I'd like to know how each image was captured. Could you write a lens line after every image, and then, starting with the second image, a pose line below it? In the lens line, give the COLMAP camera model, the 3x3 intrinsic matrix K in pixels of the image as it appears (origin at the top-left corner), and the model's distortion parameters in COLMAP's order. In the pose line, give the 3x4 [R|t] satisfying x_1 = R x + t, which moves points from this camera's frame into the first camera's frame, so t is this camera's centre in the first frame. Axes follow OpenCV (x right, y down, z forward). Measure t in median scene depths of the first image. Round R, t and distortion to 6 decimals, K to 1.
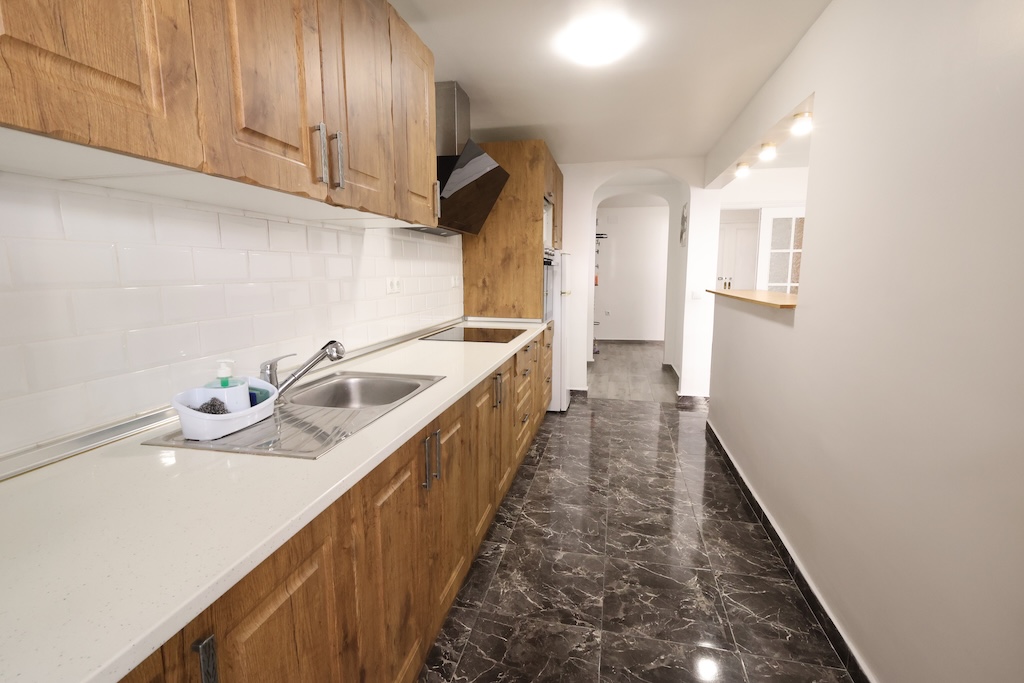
lens RADIAL K [[471.2, 0, 508.2], [0, 471.2, 340.8], [0, 0, 1]] dist [-0.002749, 0.000871]
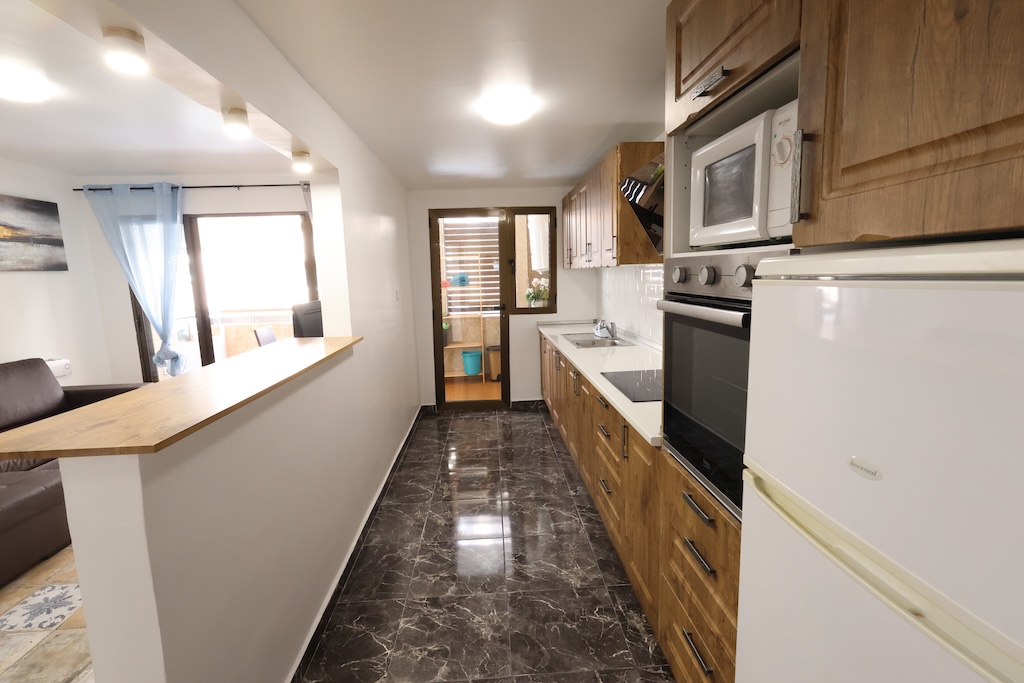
lens RADIAL K [[471.2, 0, 512.5], [0, 471.2, 341.9], [0, 0, 1]] dist [-0.002749, 0.000871]
pose [[-0.961253, 0.071875, -0.266134, 0.460145], [-0.006244, 0.959488, 0.281681, -0.355508], [0.275598, 0.272429, -0.921861, 1.945892]]
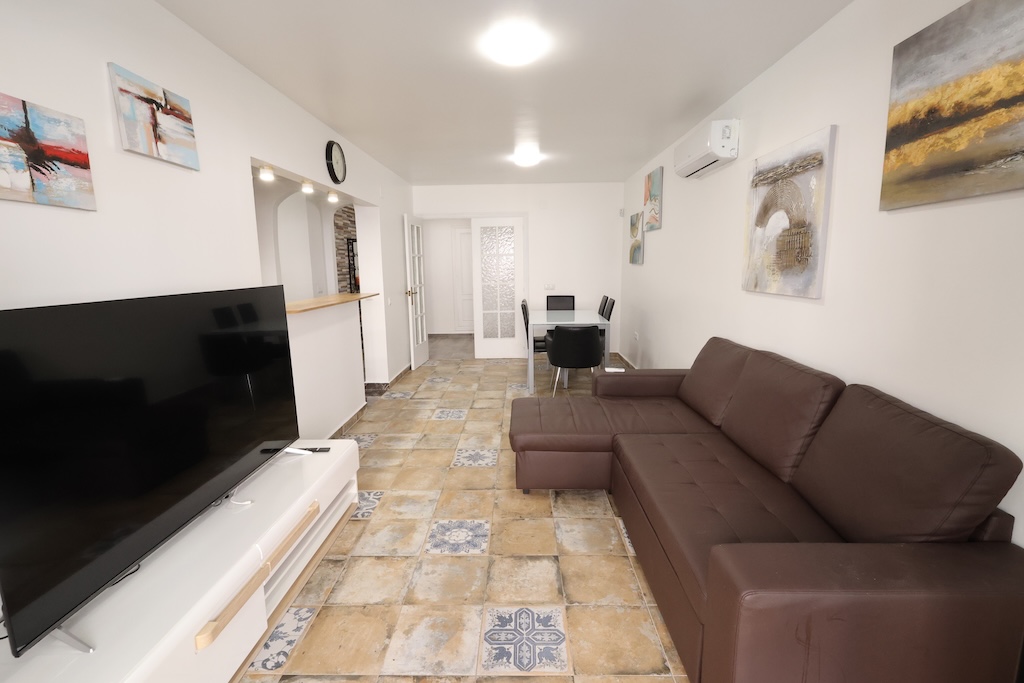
lens RADIAL K [[471.2, 0, 510.5], [0, 471.2, 338.8], [0, 0, 1]] dist [-0.002749, 0.000871]
pose [[0.980830, -0.043473, 0.189953, 0.955751], [0.041448, 0.999034, 0.014622, 0.009827], [-0.190405, -0.006469, 0.981684, -0.400169]]
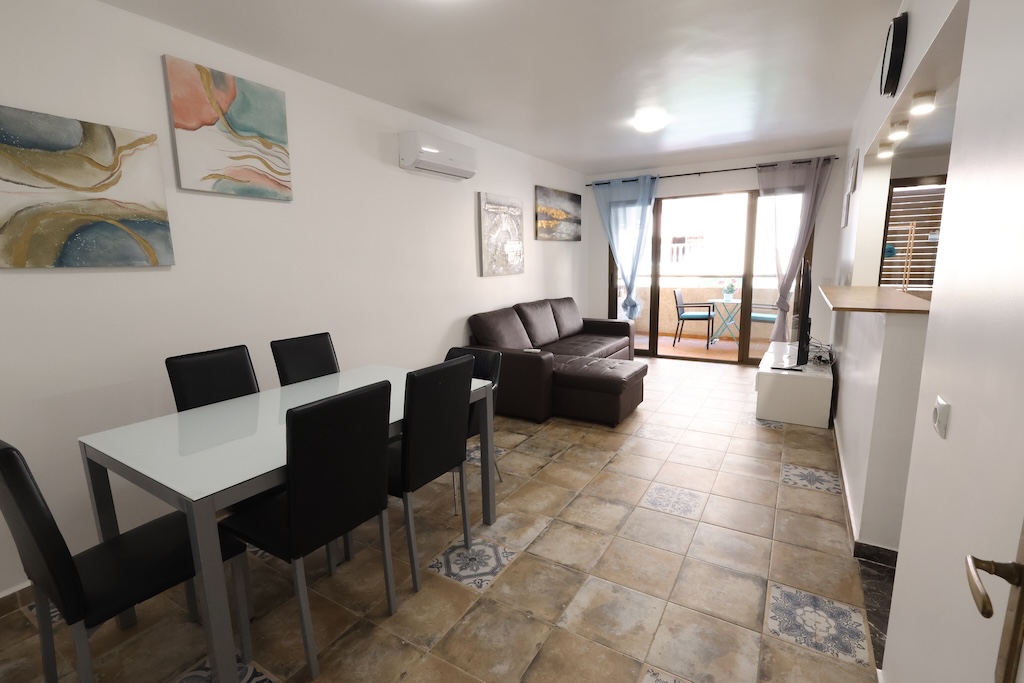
lens RADIAL K [[471.2, 0, 511.1], [0, 471.2, 342.1], [0, 0, 1]] dist [-0.002749, 0.000871]
pose [[-0.944961, -0.035303, 0.325274, 1.075270], [0.069592, 0.949726, 0.305250, -0.399081], [-0.319697, 0.311085, -0.894997, 2.450025]]
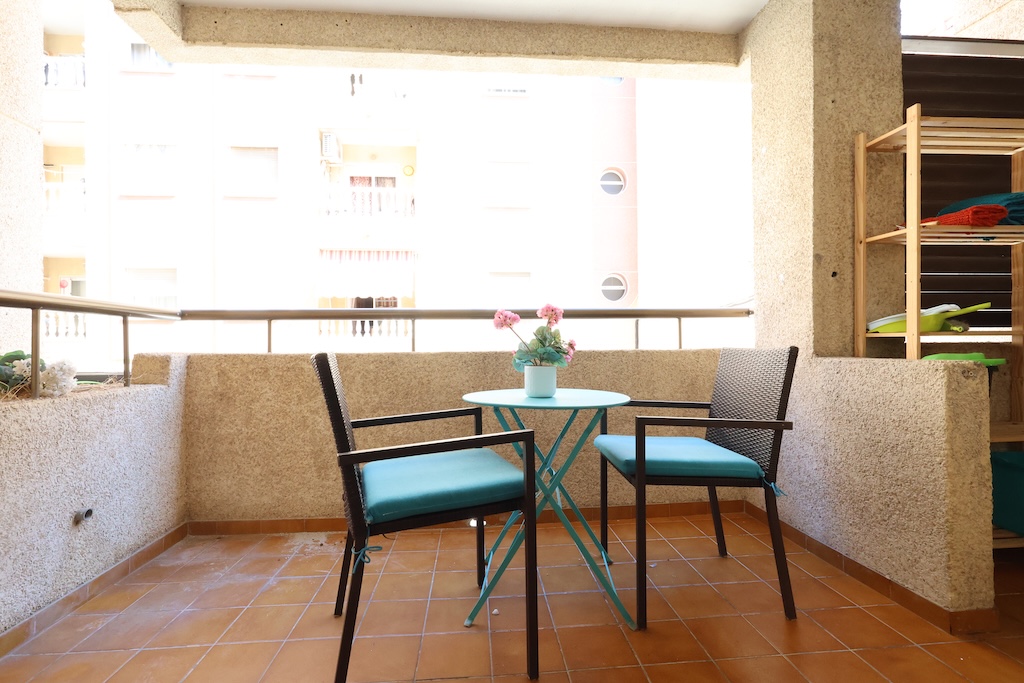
lens RADIAL K [[471.2, 0, 513.7], [0, 471.2, 344.7], [0, 0, 1]] dist [-0.002749, 0.000871]
pose [[-0.955311, 0.013228, -0.295306, 1.007447], [-0.032044, 0.988477, 0.147942, 0.172251], [0.293860, 0.150794, -0.943879, -0.067169]]
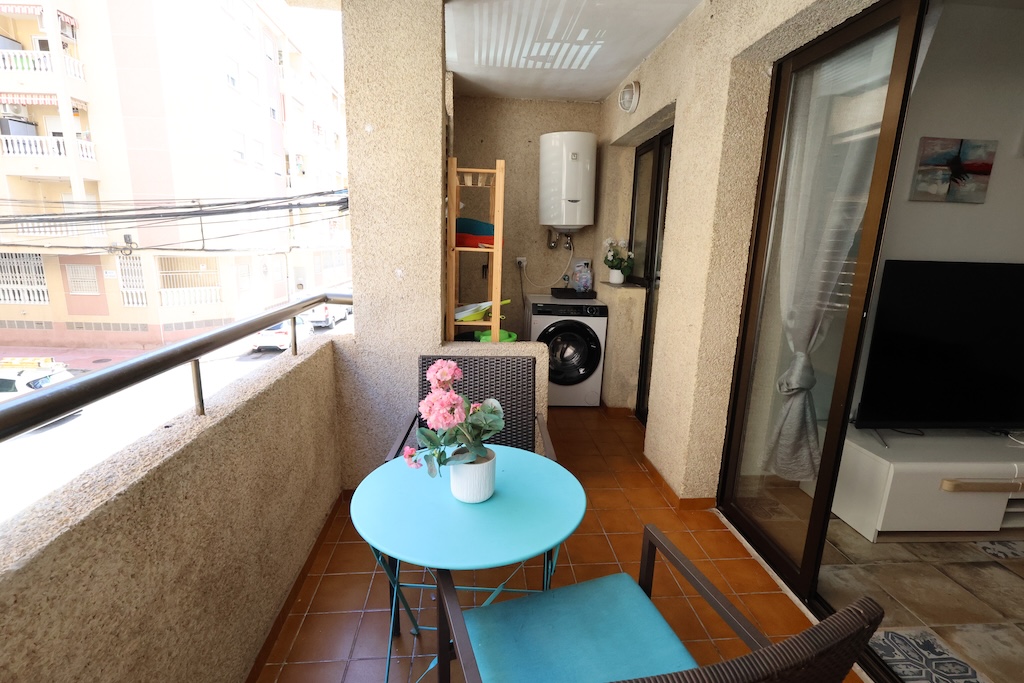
lens RADIAL K [[471.2, 0, 511.1], [0, 471.2, 343.2], [0, 0, 1]] dist [-0.002749, 0.000871]
pose [[0.291720, 0.209212, -0.933343, 1.207364], [-0.172254, 0.971324, 0.163887, 0.107303], [0.940866, 0.112963, 0.319392, -0.846935]]
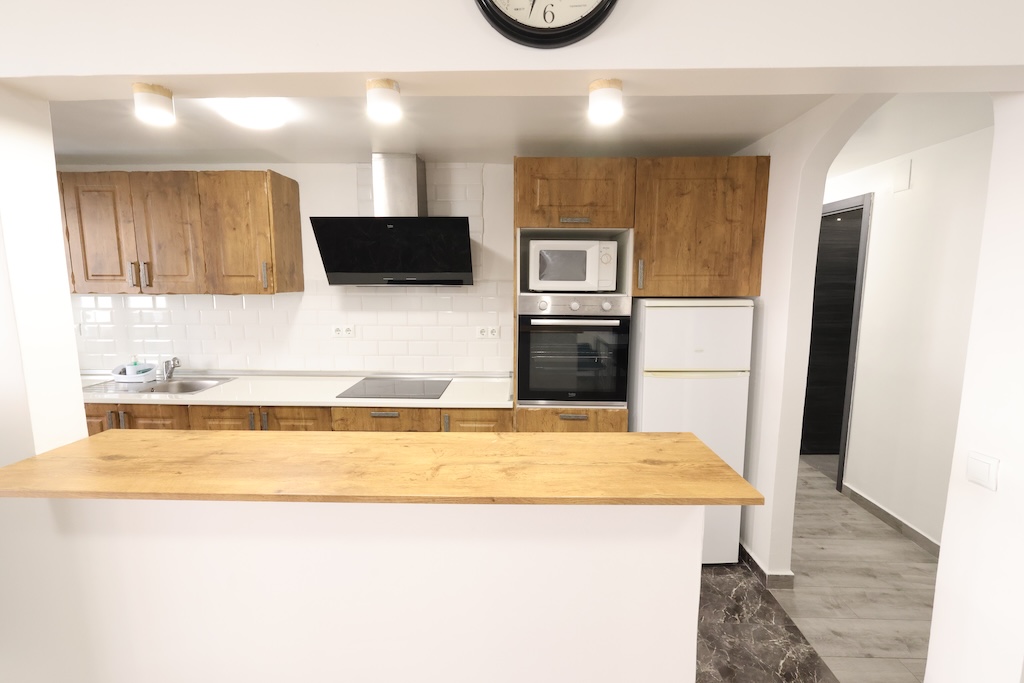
lens RADIAL K [[471.2, 0, 507.7], [0, 471.2, 342.4], [0, 0, 1]] dist [-0.002749, 0.000871]
pose [[0.188223, 0.131656, -0.973262, 1.127563], [-0.144791, 0.983866, 0.105088, -0.294992], [0.971395, 0.121140, 0.204249, 1.198968]]
